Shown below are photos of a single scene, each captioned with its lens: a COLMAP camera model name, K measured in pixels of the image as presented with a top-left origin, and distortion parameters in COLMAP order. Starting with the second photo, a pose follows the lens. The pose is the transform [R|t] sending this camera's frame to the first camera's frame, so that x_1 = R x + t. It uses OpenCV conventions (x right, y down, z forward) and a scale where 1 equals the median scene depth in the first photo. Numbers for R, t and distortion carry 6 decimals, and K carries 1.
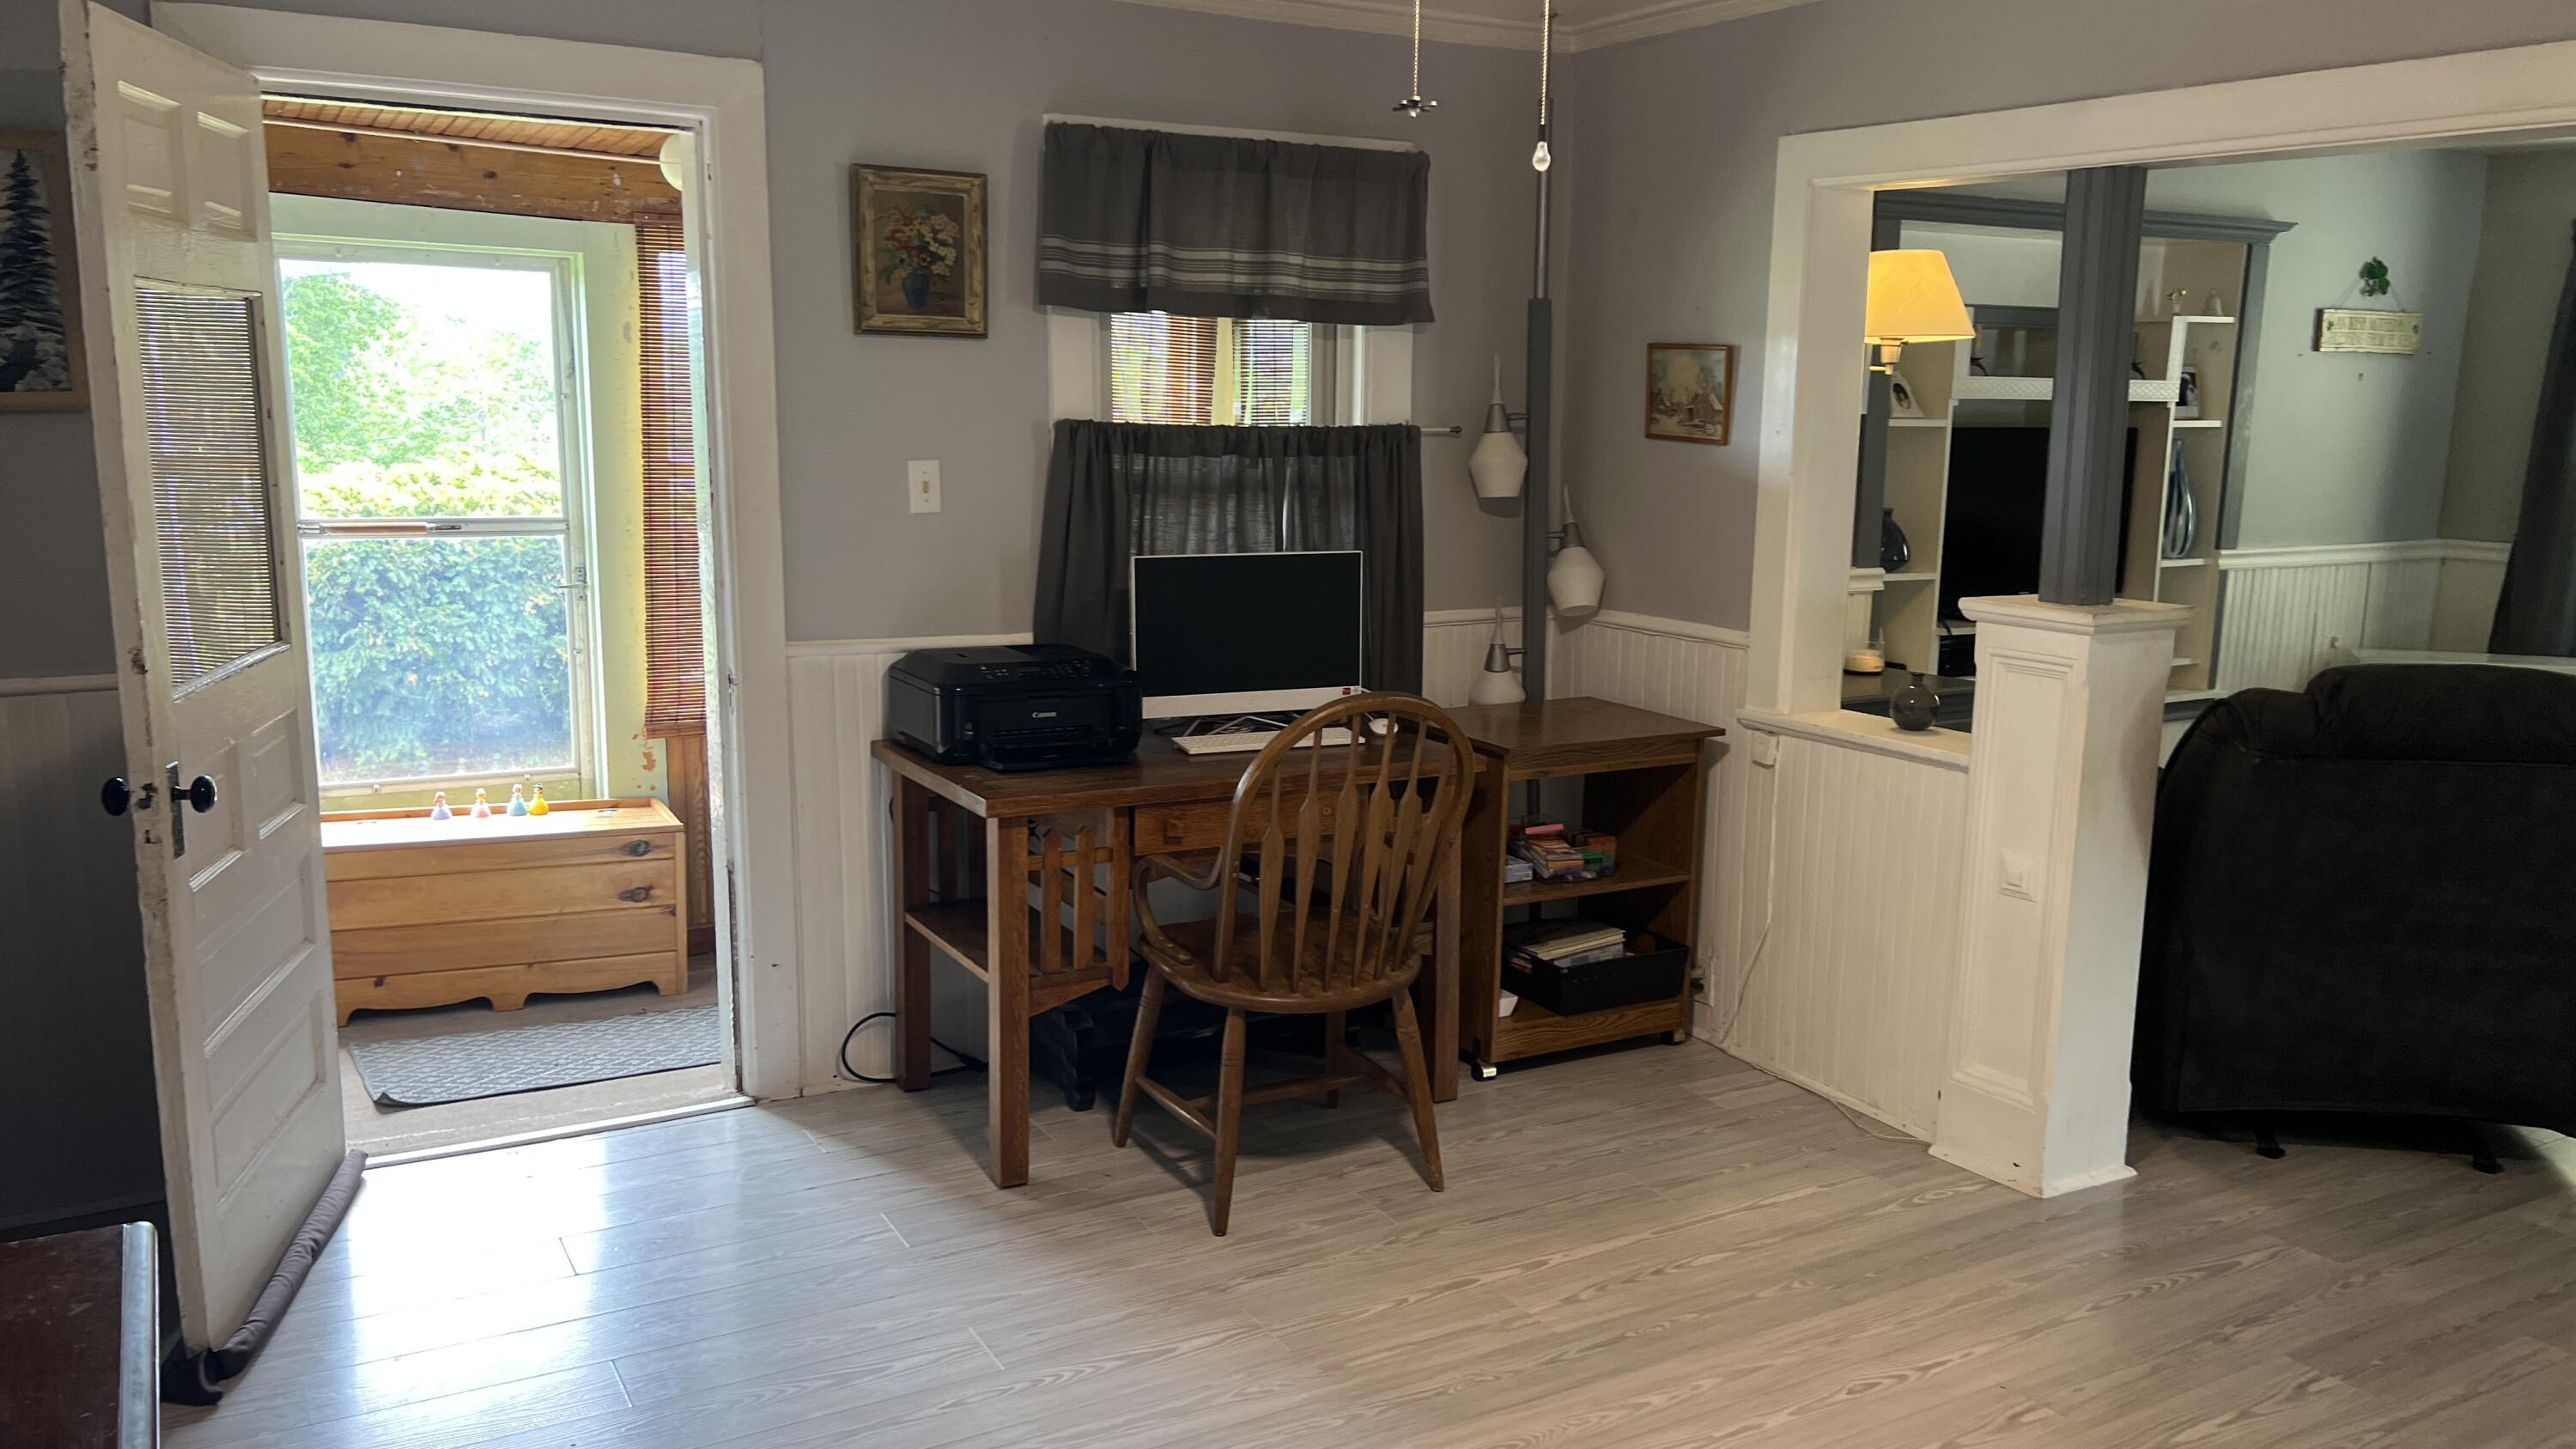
lens RADIAL K [[1905.8, 0, 1275.7], [0, 1905.8, 736.2], [0, 0, 1]] dist [0.056506, -0.104804]
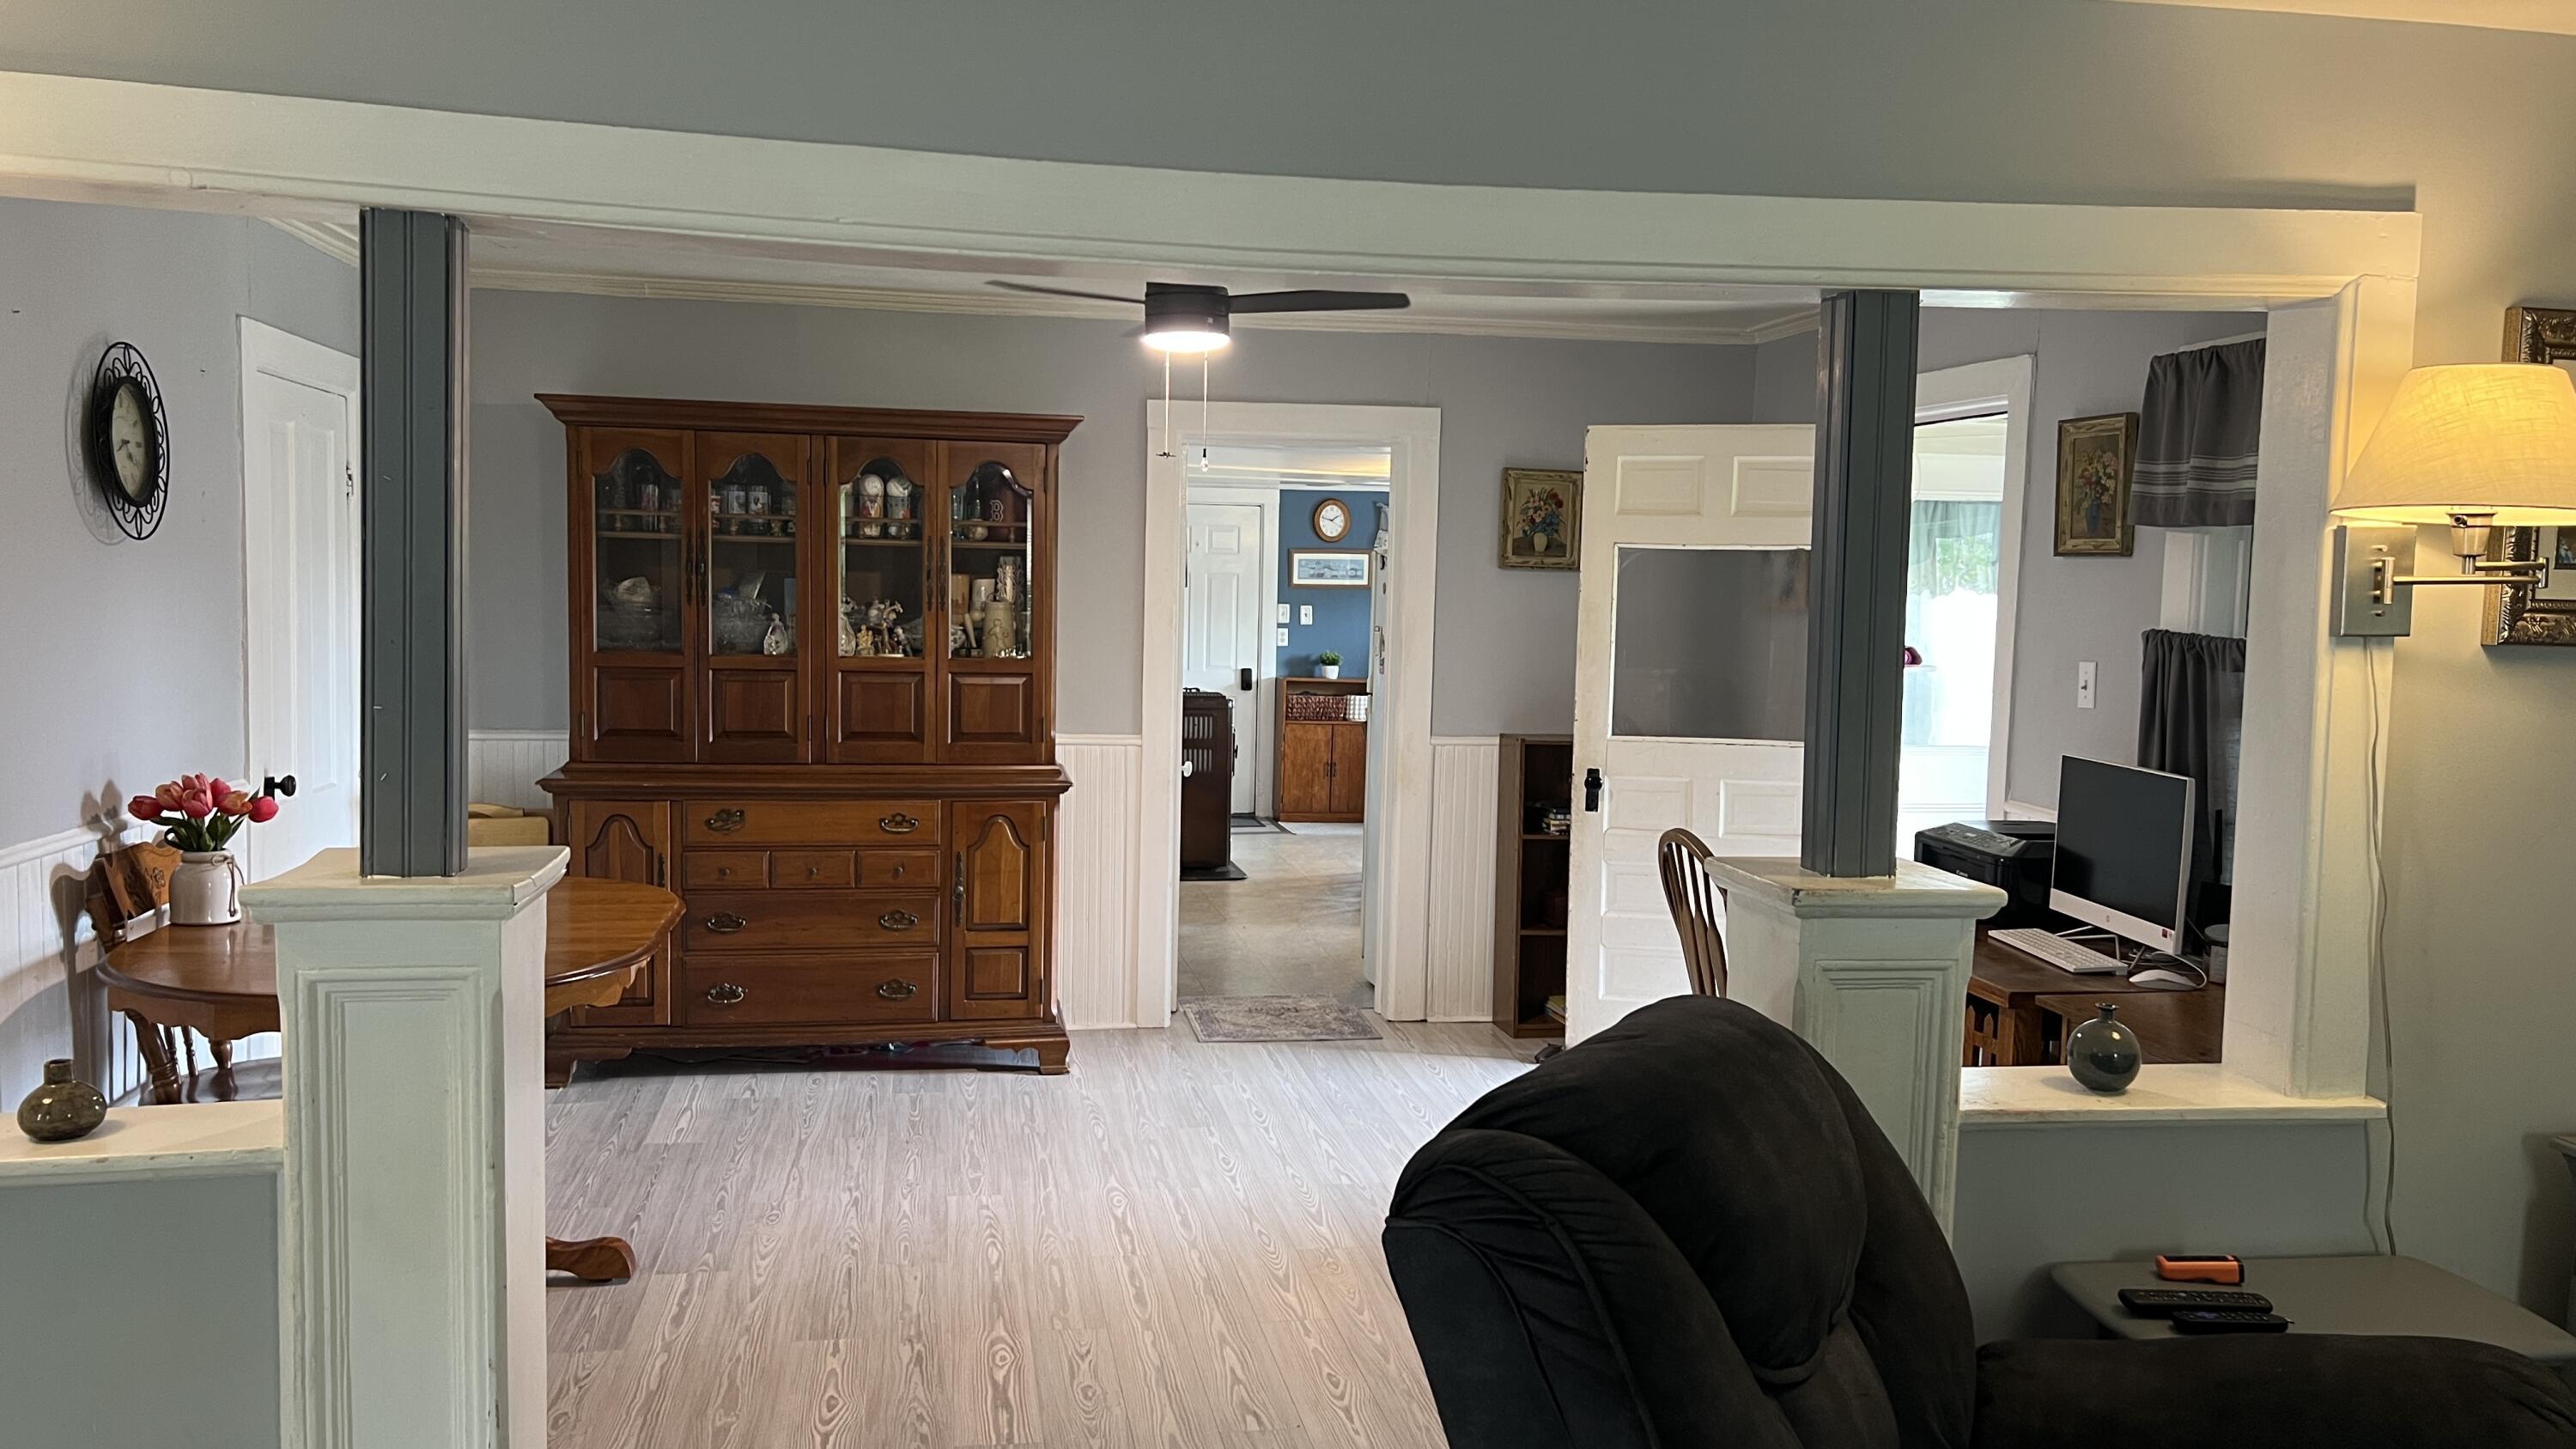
lens RADIAL K [[1905.8, 0, 1275.7], [0, 1905.8, 736.2], [0, 0, 1]] dist [0.056506, -0.104804]
pose [[-0.322536, 0.051071, -0.945178, 1.071716], [-0.212028, 0.969272, 0.124726, -0.144791], [0.922505, 0.240633, -0.301797, 0.923329]]
